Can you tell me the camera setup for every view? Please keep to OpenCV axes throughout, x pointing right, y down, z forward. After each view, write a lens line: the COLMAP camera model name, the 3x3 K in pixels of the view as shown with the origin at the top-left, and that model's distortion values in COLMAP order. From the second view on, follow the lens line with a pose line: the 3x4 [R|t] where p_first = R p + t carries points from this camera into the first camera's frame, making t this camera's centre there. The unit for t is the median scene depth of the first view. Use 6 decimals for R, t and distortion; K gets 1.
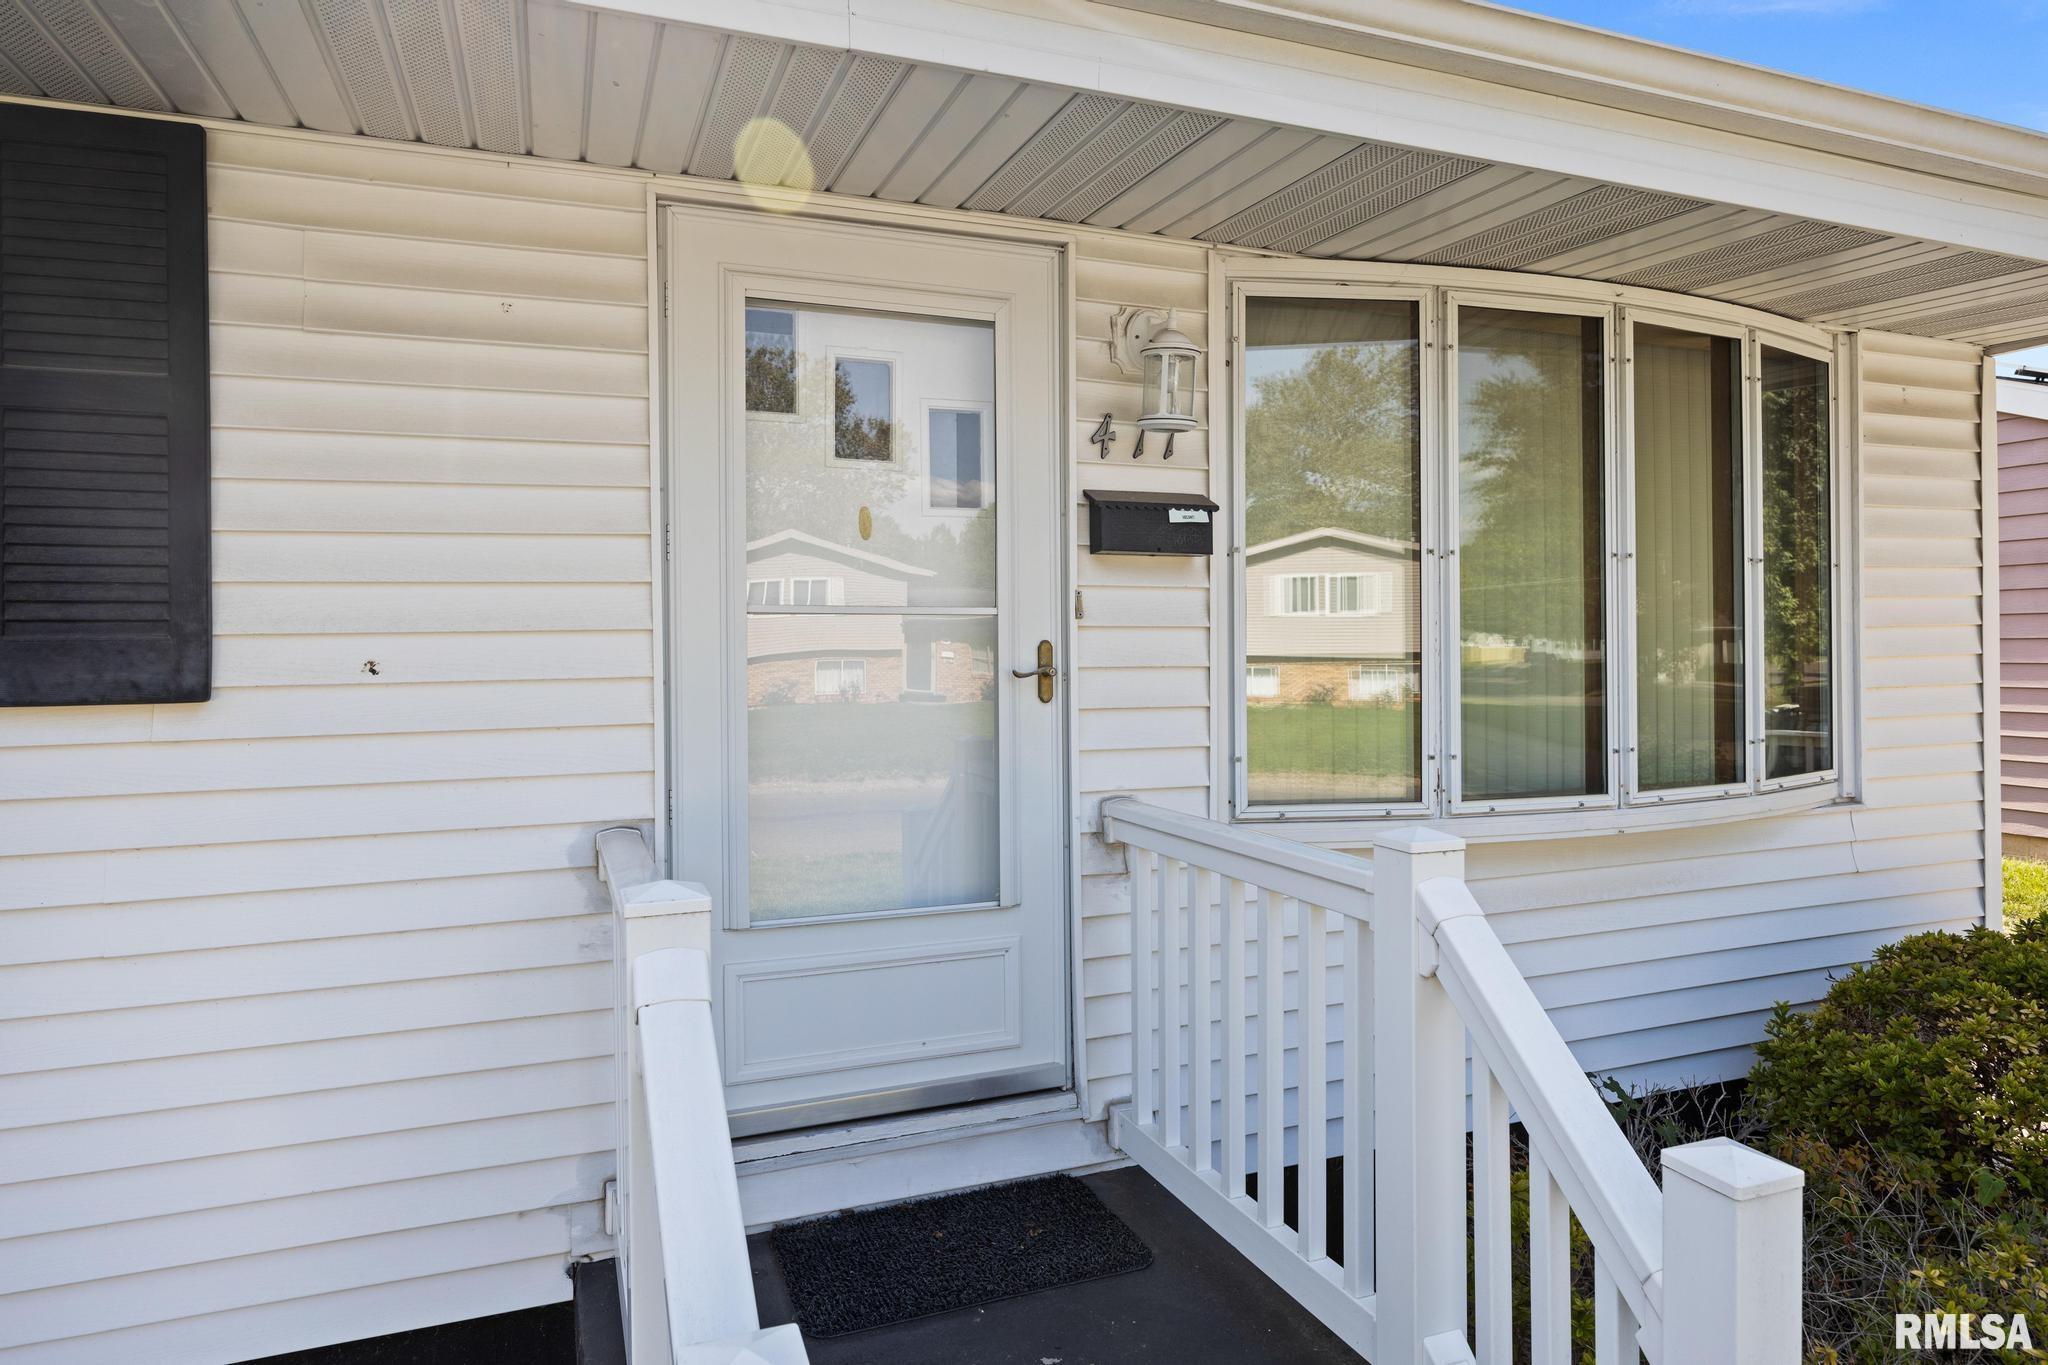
lens RADIAL K [[1236.0, 0, 1021.4], [0, 1236.0, 639.7], [0, 0, 1]] dist [-0.017527, -0.000178]
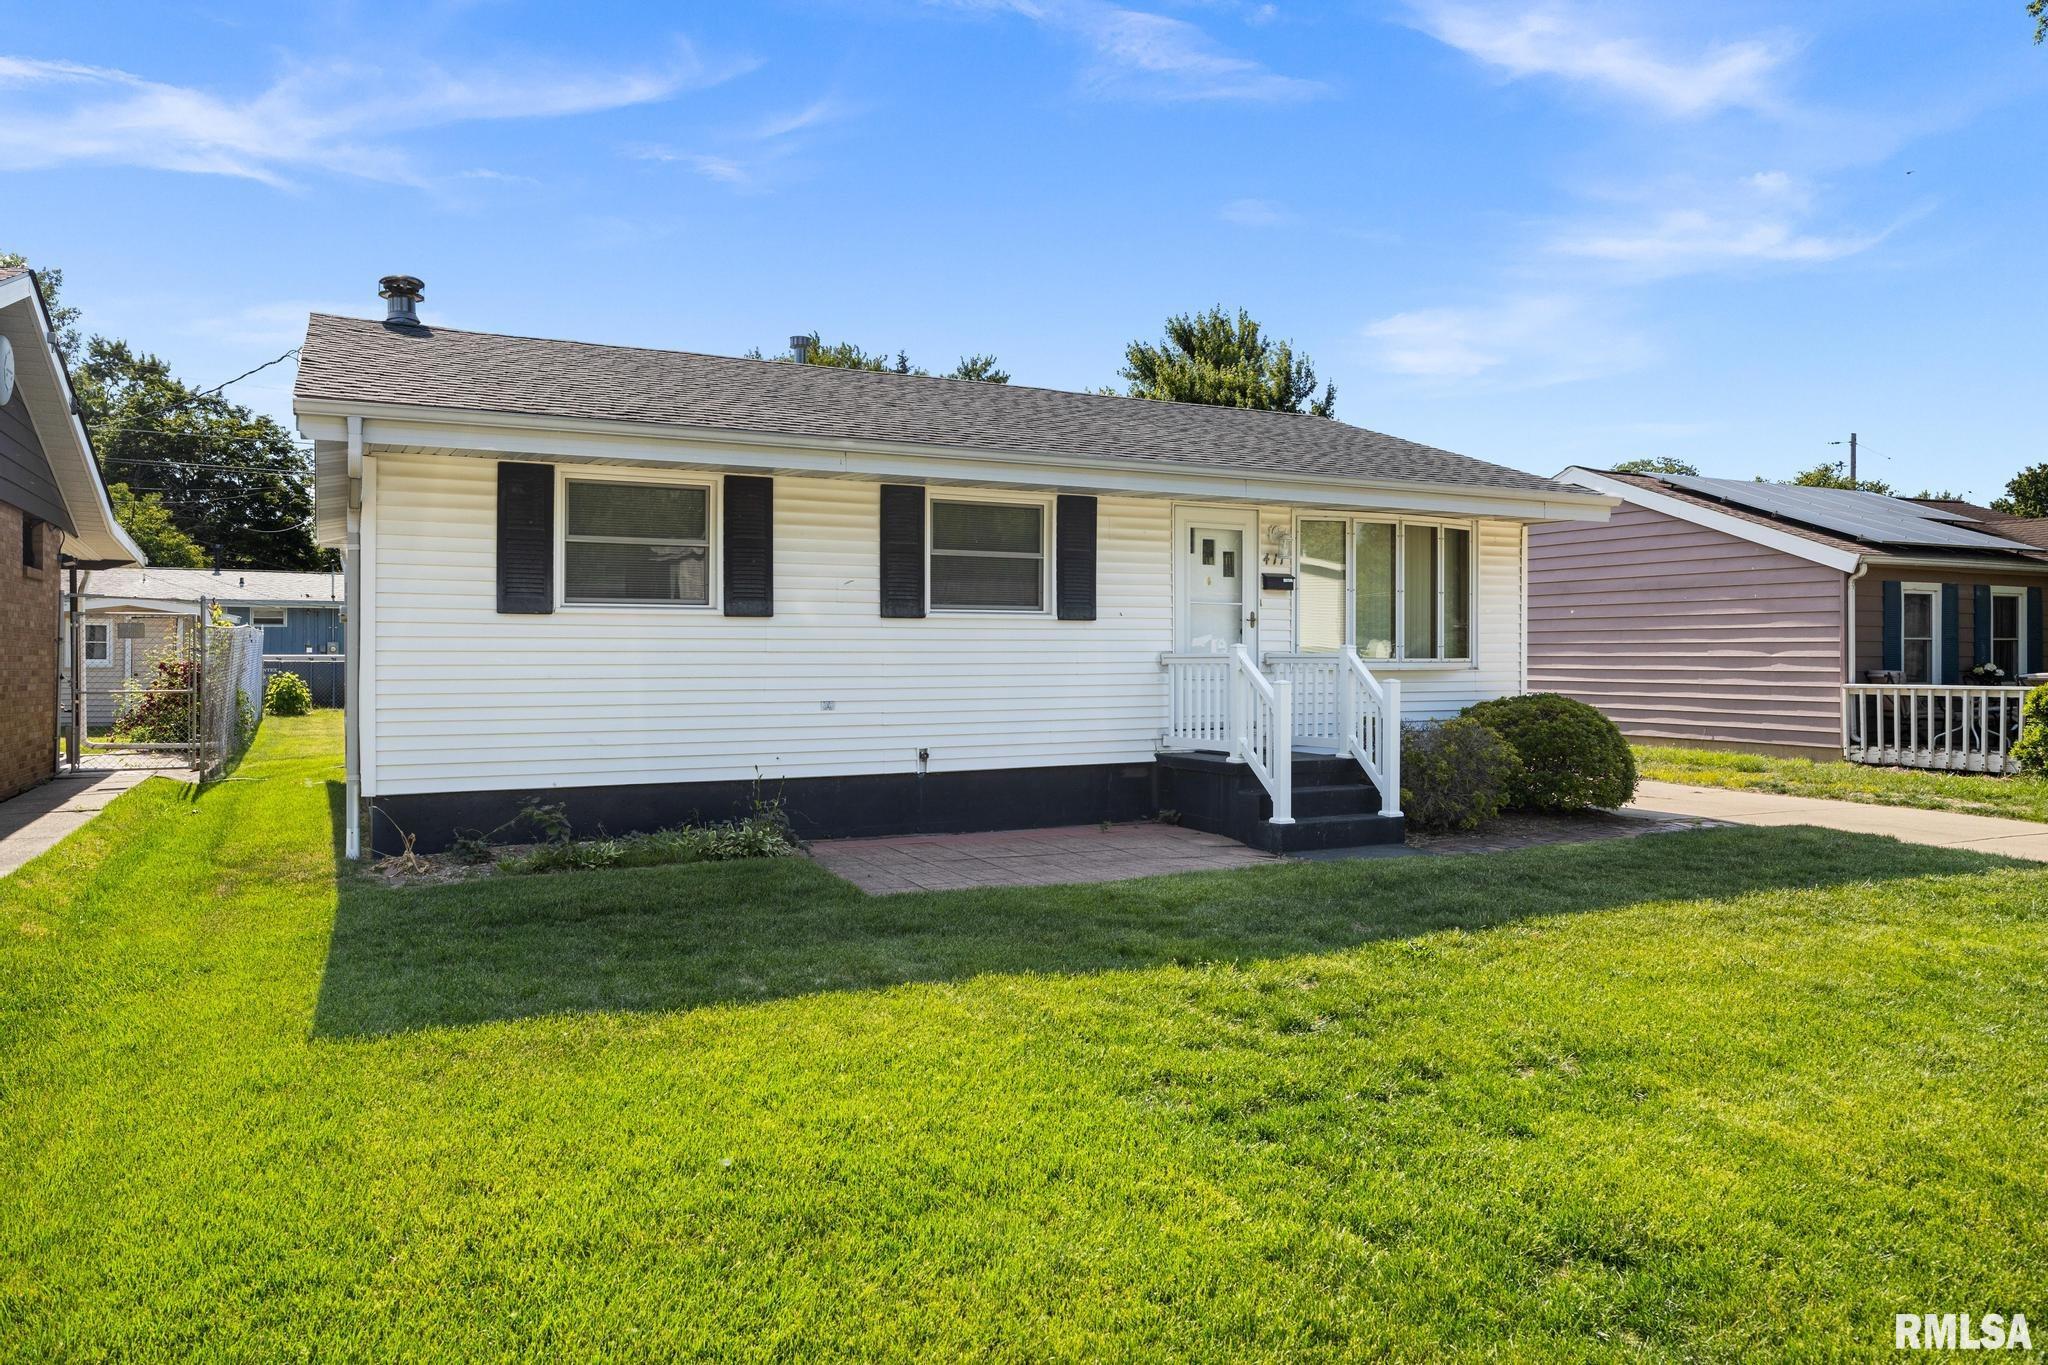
lens RADIAL K [[1360.5, 0, 1024.0], [0, 1360.5, 682.5], [0, 0, 1]] dist [-0.002902, -0.000314]
pose [[0.993943, 0.006307, 0.109714, -1.159715], [-0.008516, 0.999770, 0.019674, 0.144482], [-0.109565, -0.020490, 0.993768, -3.170264]]
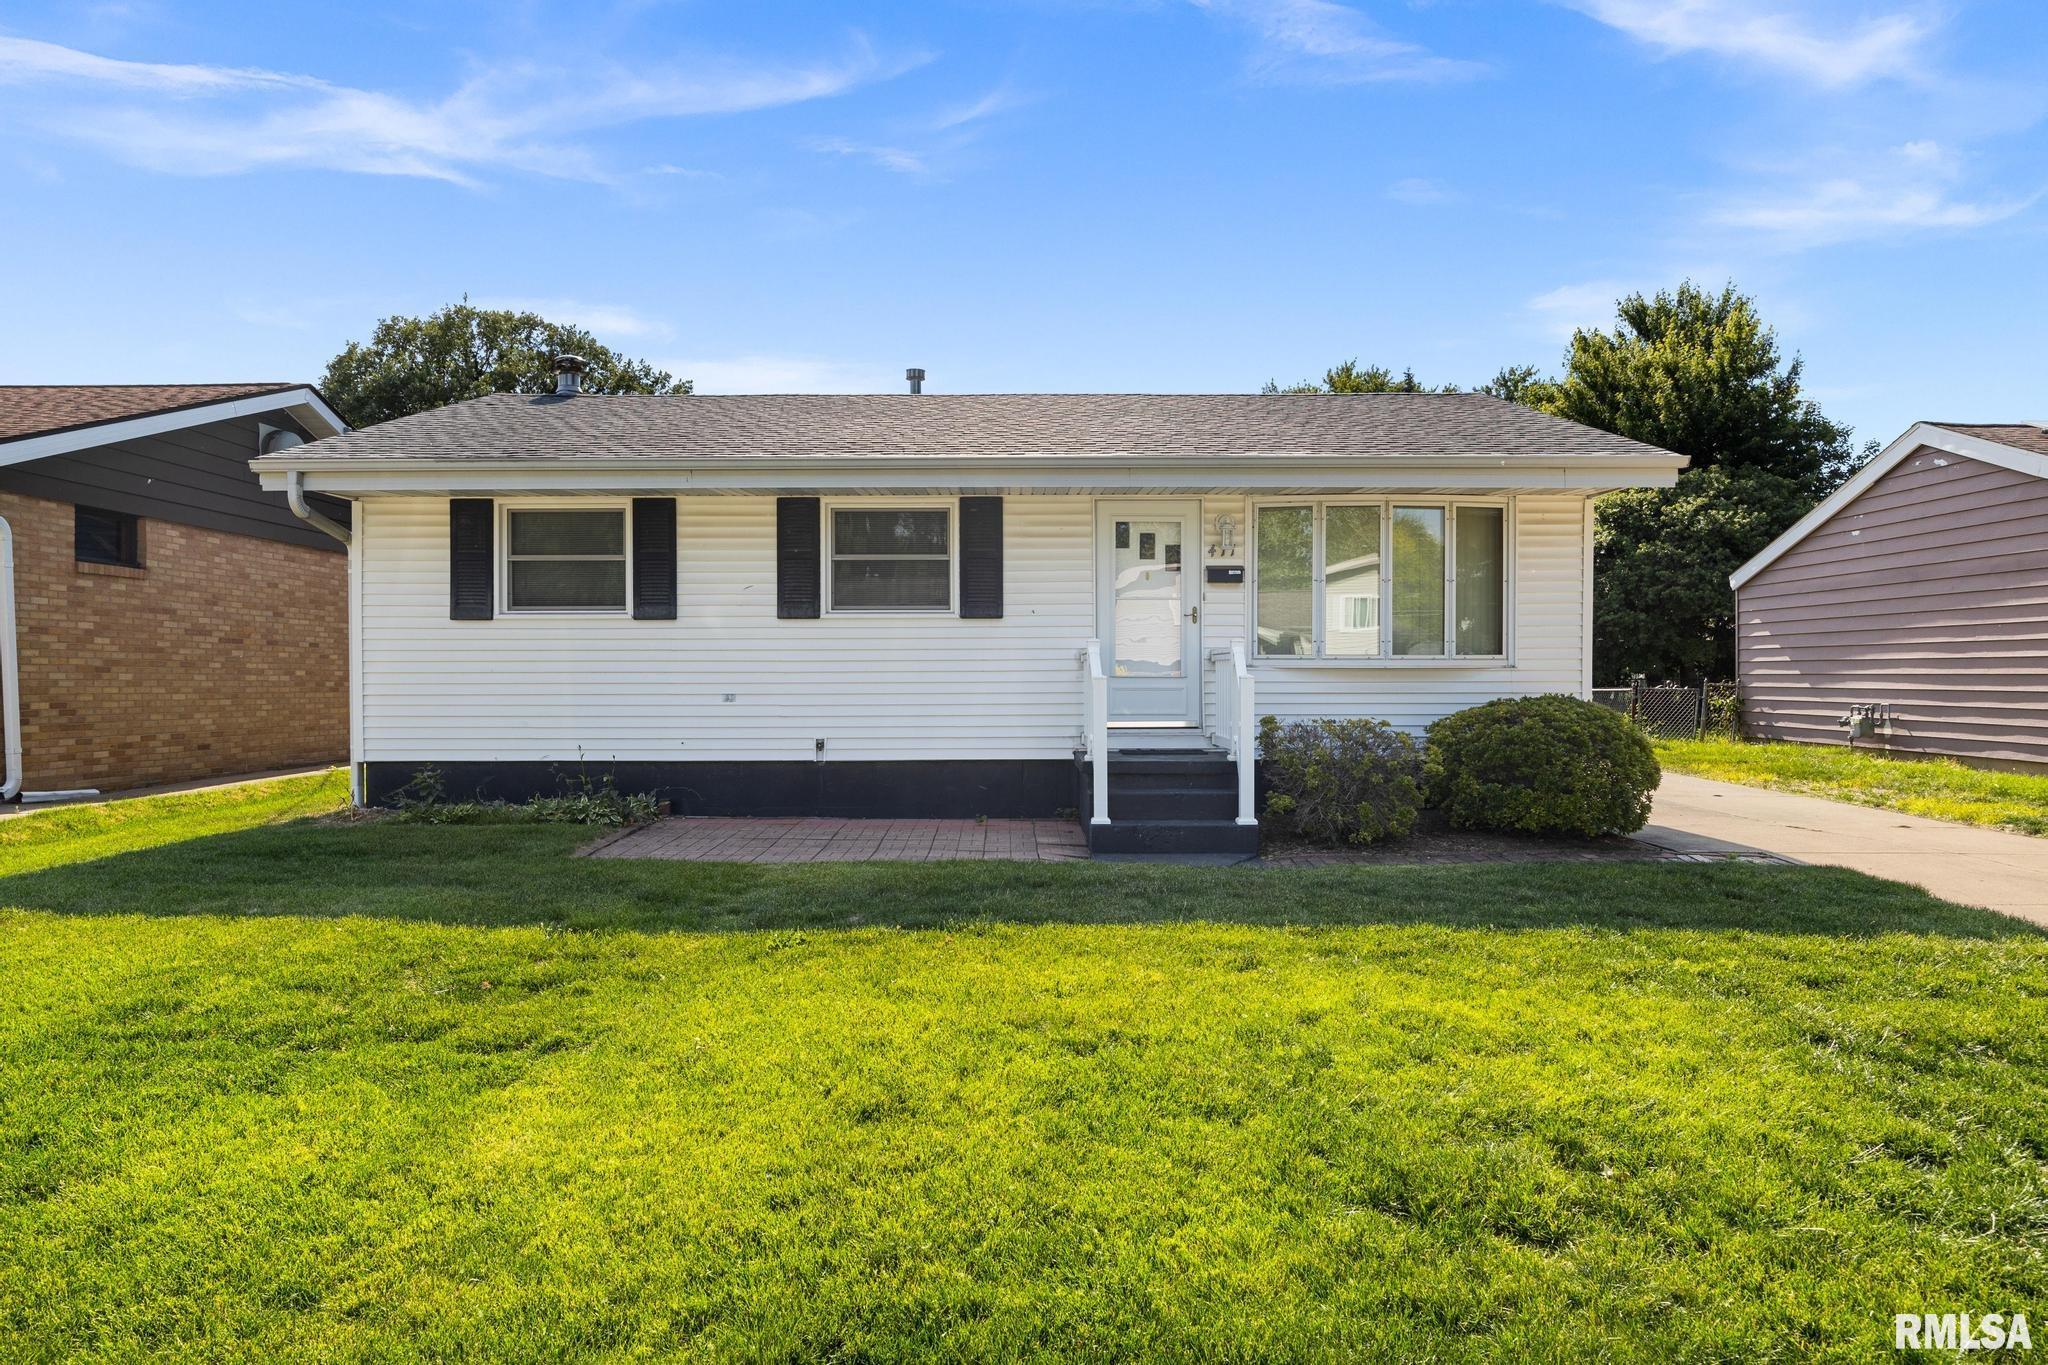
lens RADIAL K [[1266.2, 0, 1024.0], [0, 1266.2, 682.5], [0, 0, 1]] dist [0.002654, 0.000379]
pose [[0.936239, 0.009059, -0.351247, 0.875328], [-0.005403, 0.999921, 0.011386, 0.188026], [0.351322, -0.008762, 0.936214, -2.742842]]
